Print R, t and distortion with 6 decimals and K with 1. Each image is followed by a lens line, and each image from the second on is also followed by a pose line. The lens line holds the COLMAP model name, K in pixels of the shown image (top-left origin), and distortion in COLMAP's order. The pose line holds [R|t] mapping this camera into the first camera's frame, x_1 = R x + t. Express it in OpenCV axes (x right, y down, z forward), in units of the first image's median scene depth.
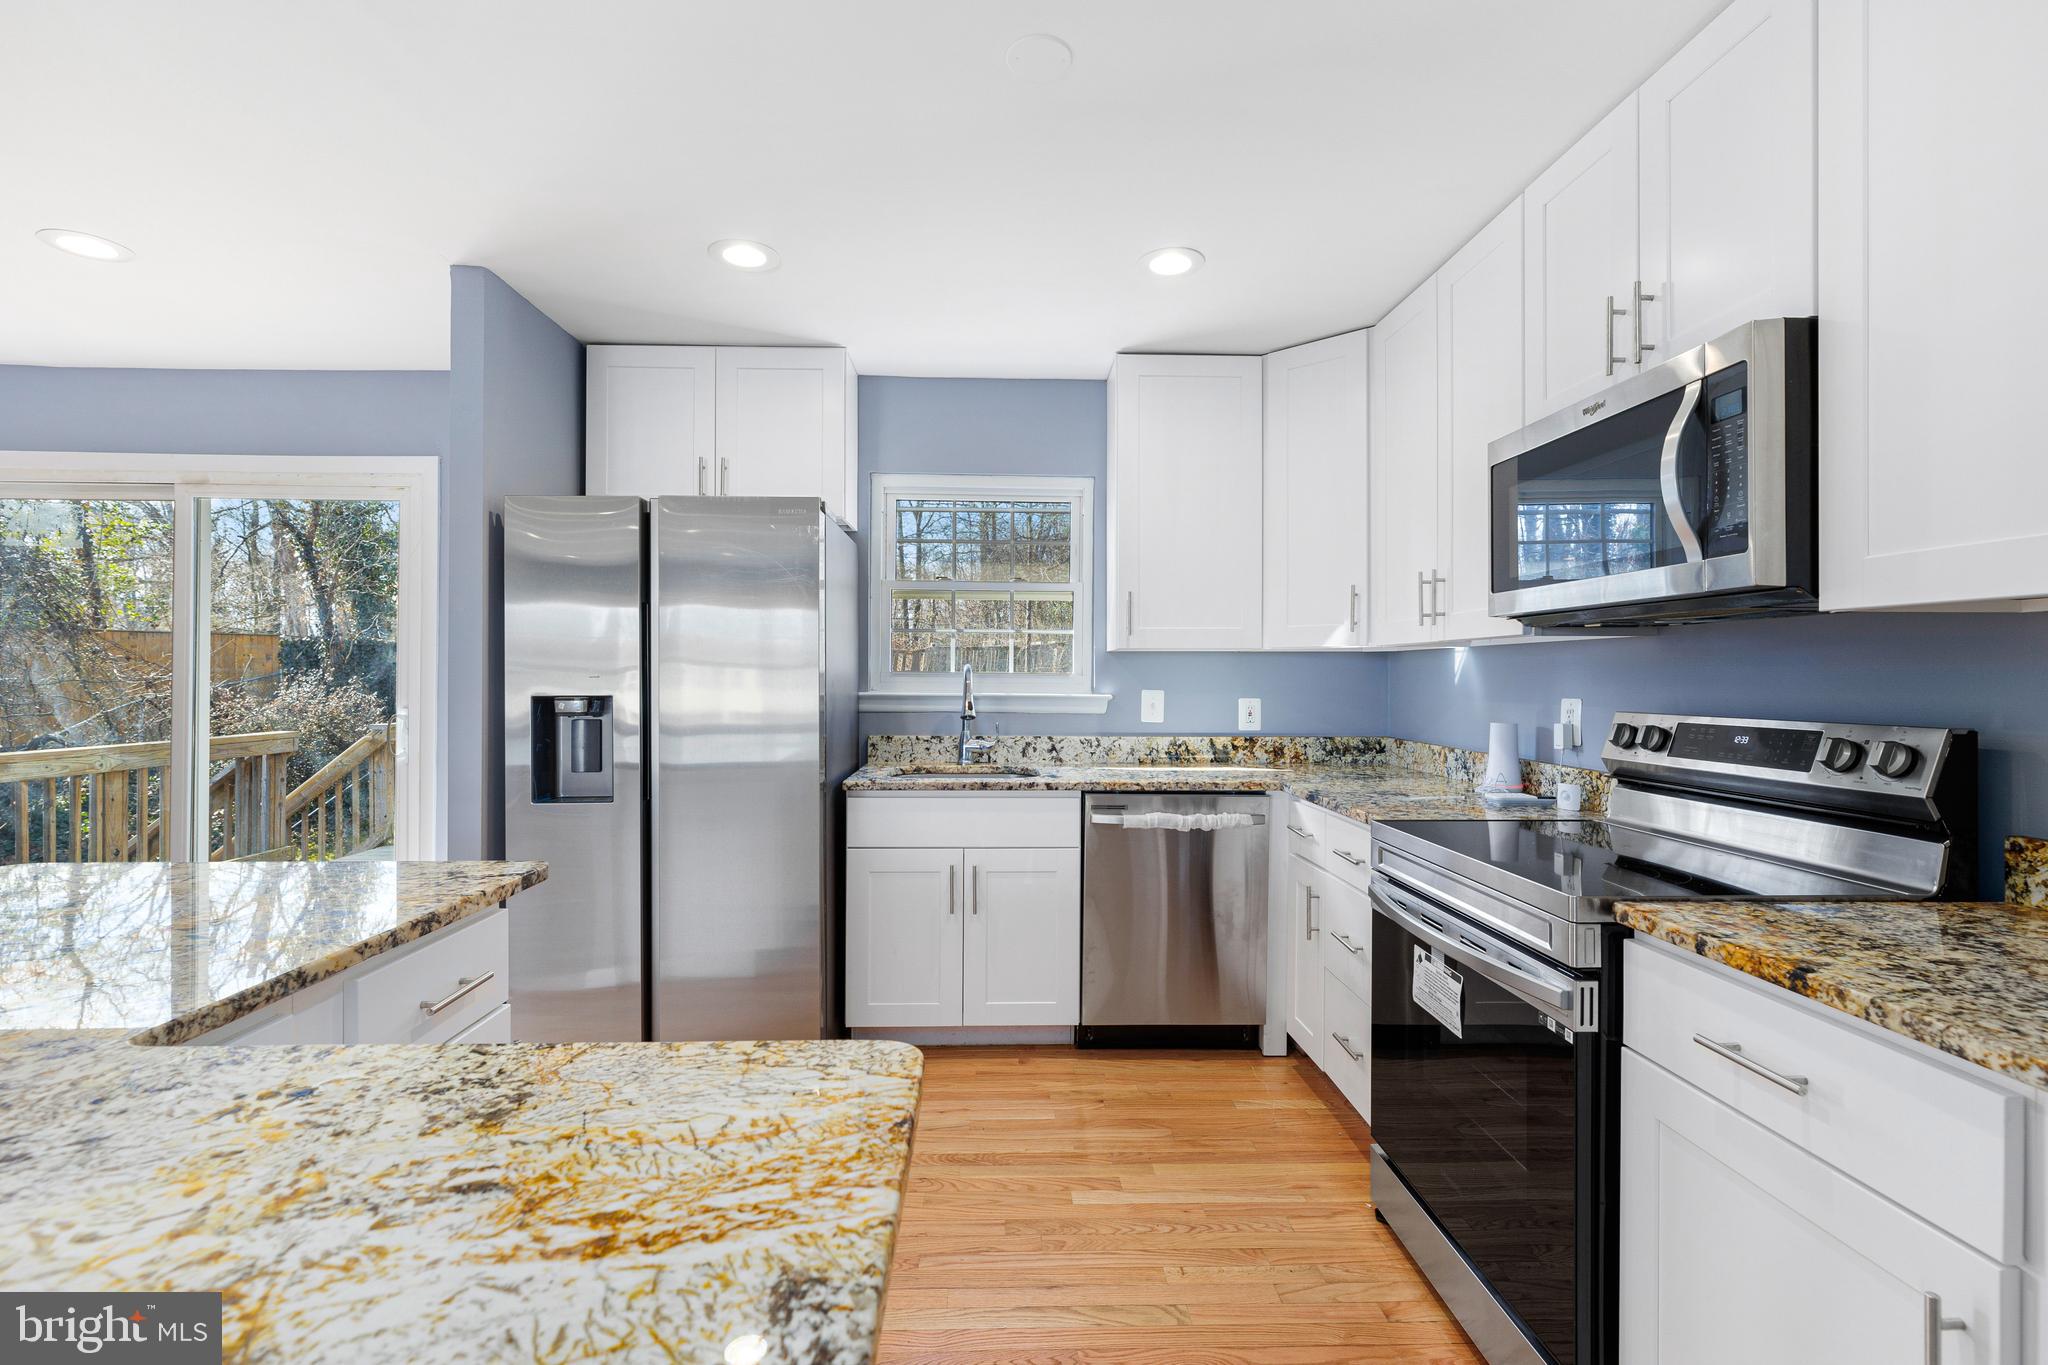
lens RADIAL K [[902.6, 0, 1019.7], [0, 902.6, 673.8], [0, 0, 1]] dist [-0.003647, -0.001027]
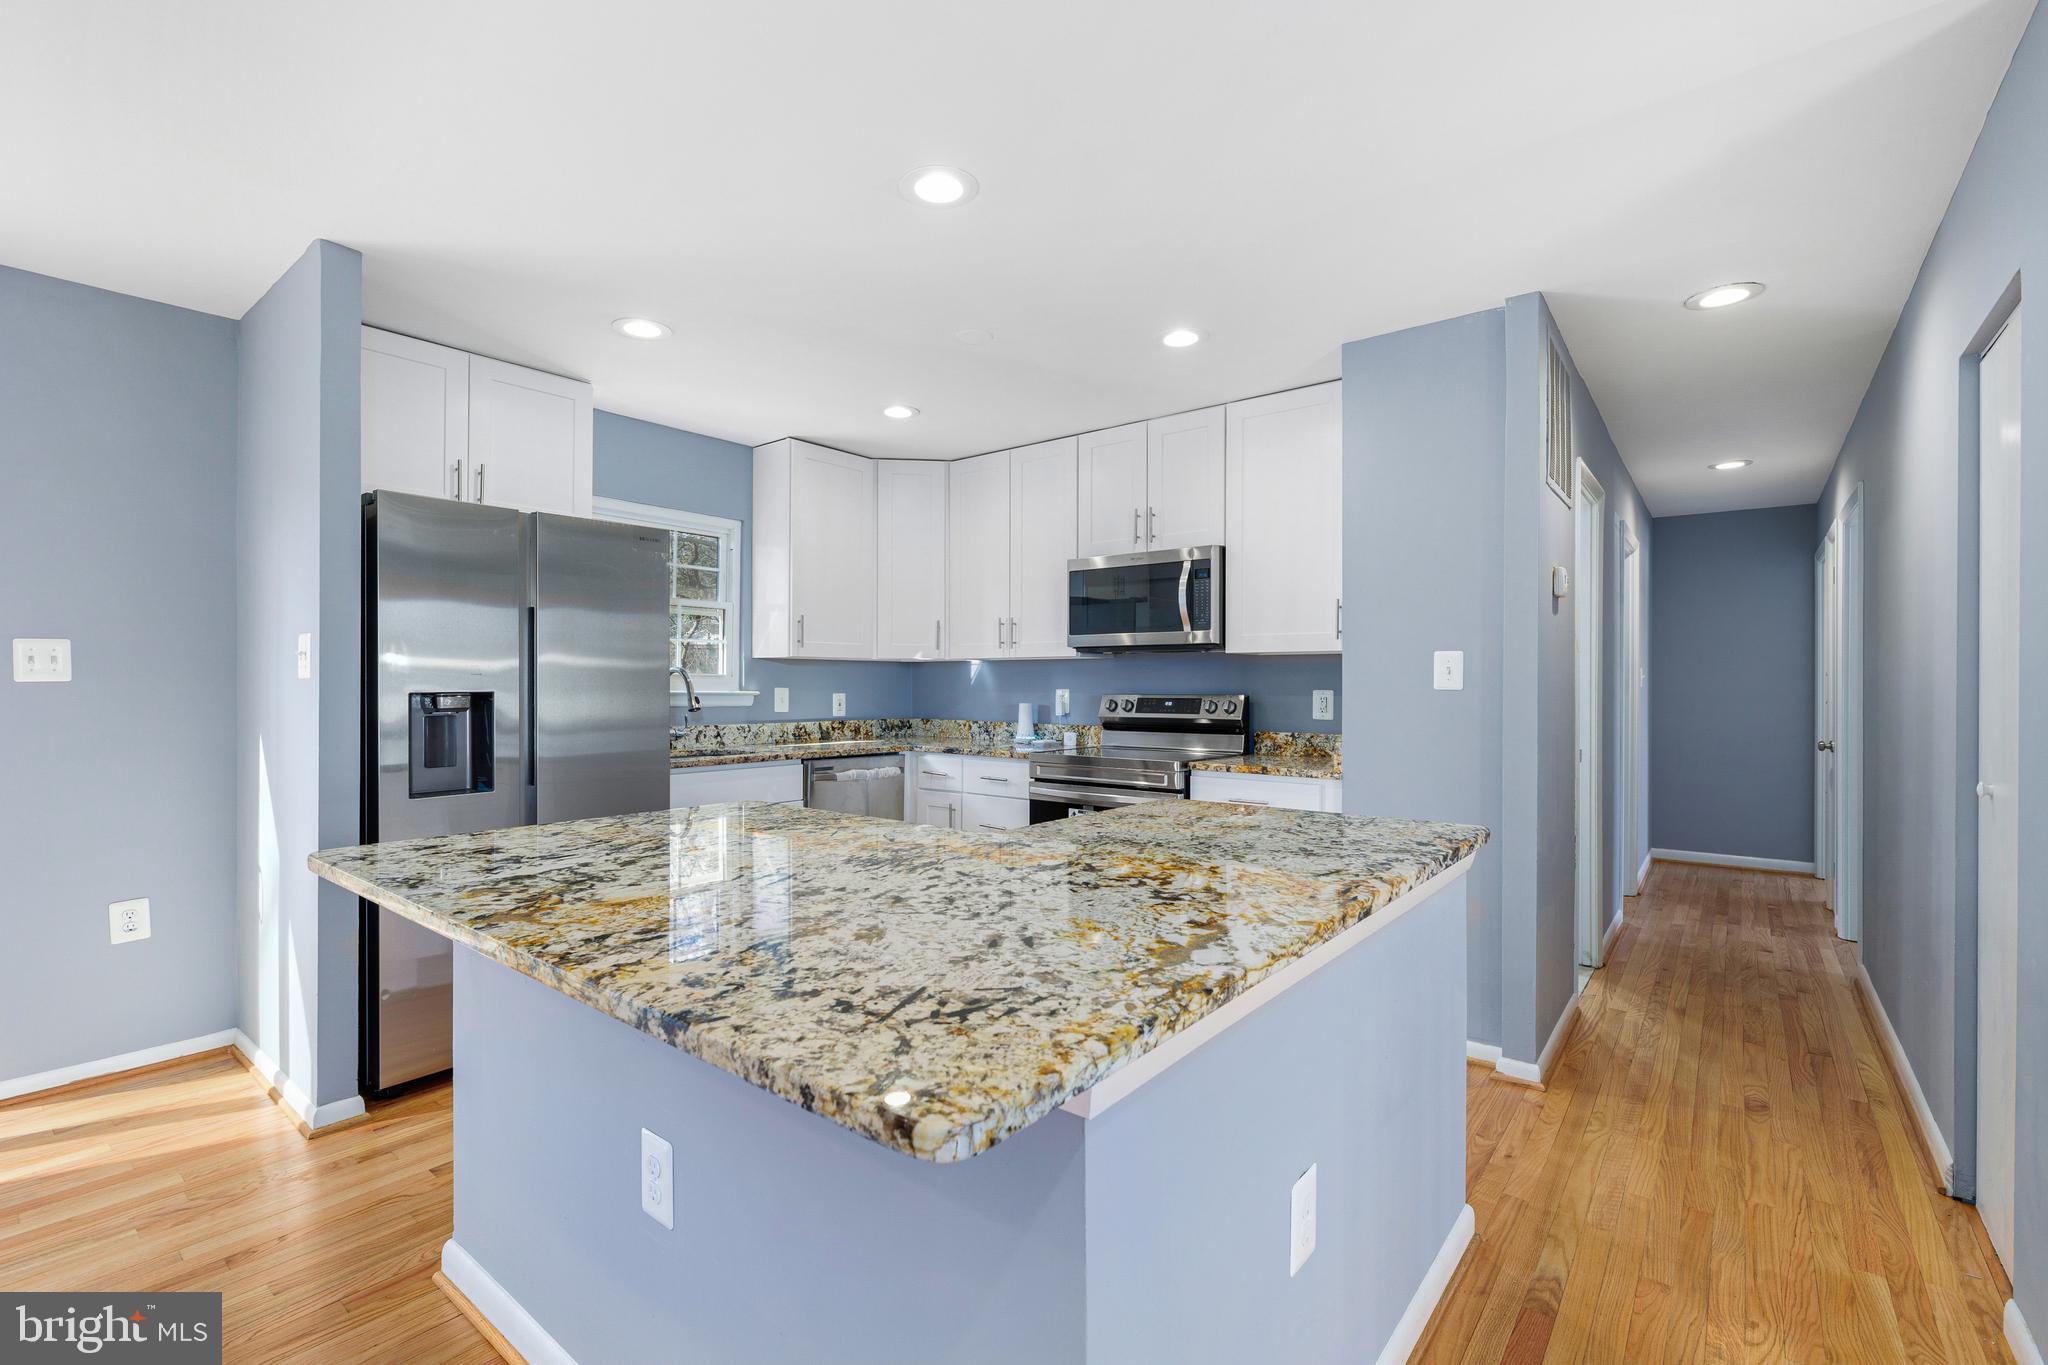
lens RADIAL K [[902.3, 0, 1018.0], [0, 902.3, 681.7], [0, 0, 1]] dist [-0.001463, -0.000511]
pose [[0.651907, 0.000246, 0.758298, -0.780590], [-0.002179, 0.999996, 0.001549, 0.007902], [-0.758295, -0.002662, 0.651906, -0.156840]]
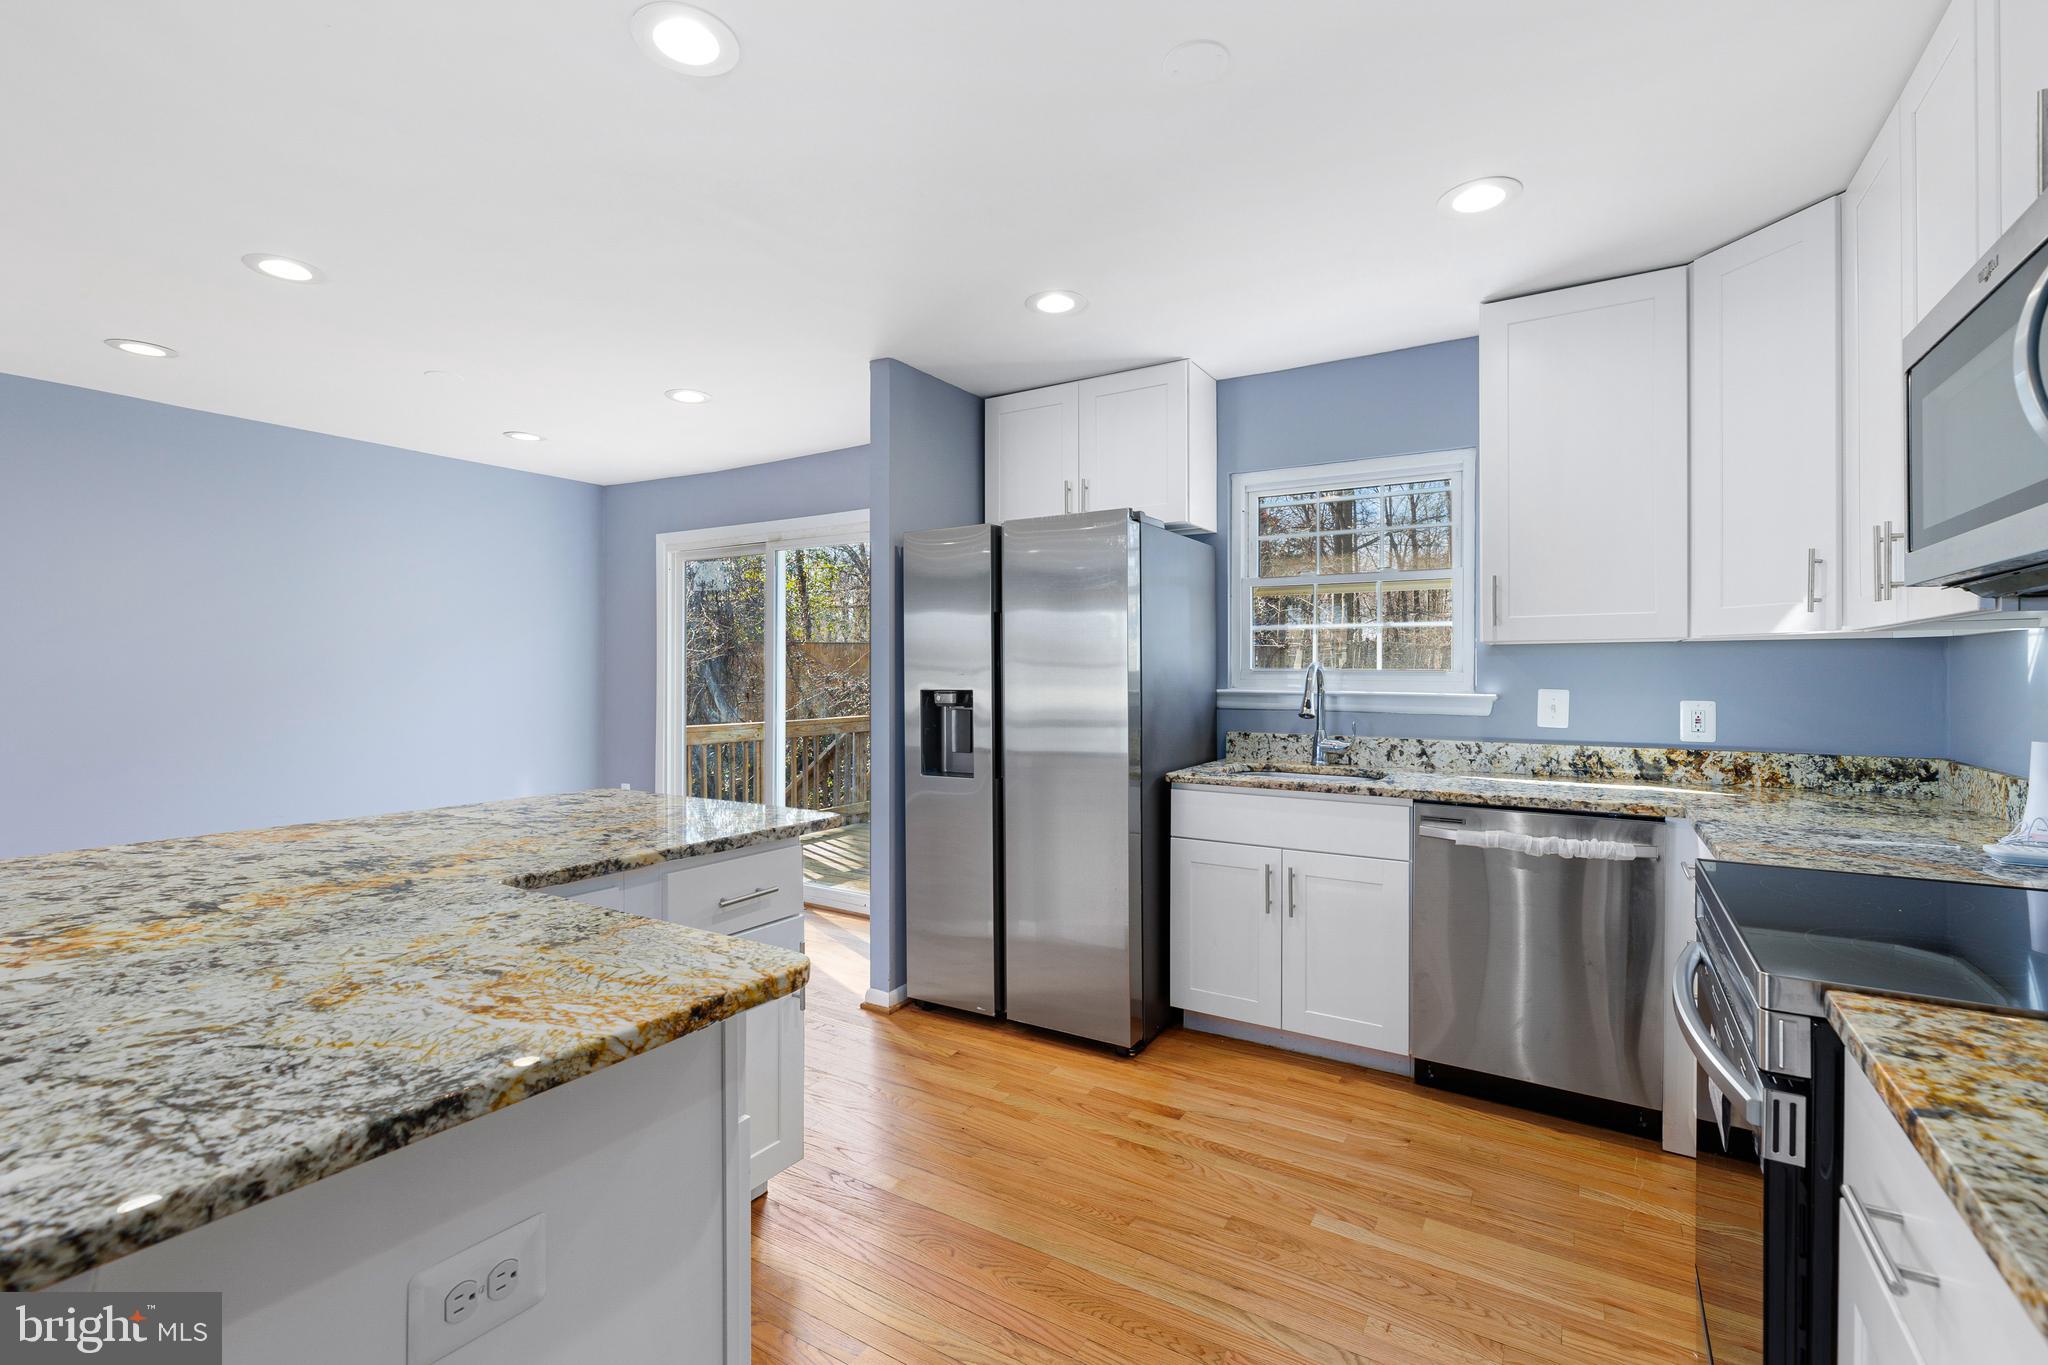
lens RADIAL K [[897.9, 0, 1018.2], [0, 897.9, 674.3], [0, 0, 1]] dist [-0.002296, -0.000728]
pose [[0.830899, -0.002198, -0.556419, 0.245491], [0.003605, 0.999992, 0.001433, 0.001117], [0.556412, -0.003197, 0.830901, 0.029421]]
